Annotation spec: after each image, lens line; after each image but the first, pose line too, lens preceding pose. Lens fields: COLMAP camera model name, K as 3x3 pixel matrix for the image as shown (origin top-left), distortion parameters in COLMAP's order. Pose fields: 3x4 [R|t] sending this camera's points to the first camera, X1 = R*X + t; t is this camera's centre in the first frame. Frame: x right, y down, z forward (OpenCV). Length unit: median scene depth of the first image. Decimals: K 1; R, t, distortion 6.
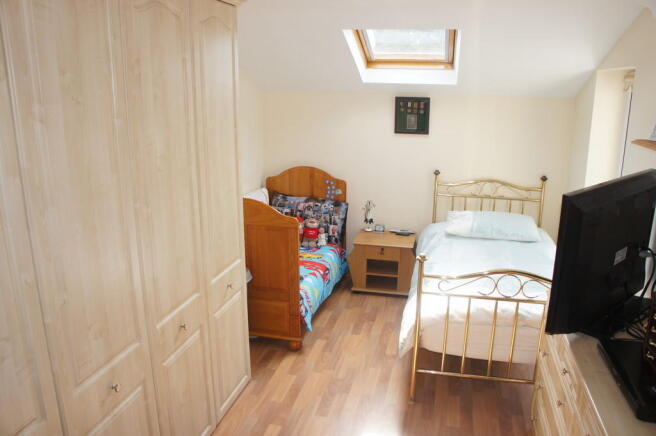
lens RADIAL K [[515.7, 0, 328.0], [0, 515.7, 218.0], [0, 0, 1]] dist [-0.170699, 0.110484]
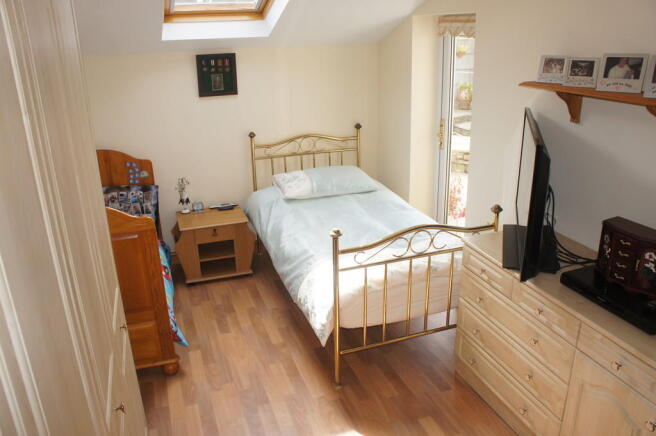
lens RADIAL K [[515.7, 0, 328.0], [0, 515.7, 218.0], [0, 0, 1]] dist [-0.170699, 0.110484]
pose [[0.835926, -0.206634, 0.508458, -0.173681], [0.162833, 0.978081, 0.129781, -0.041591], [-0.524130, -0.025693, 0.851250, 0.150312]]
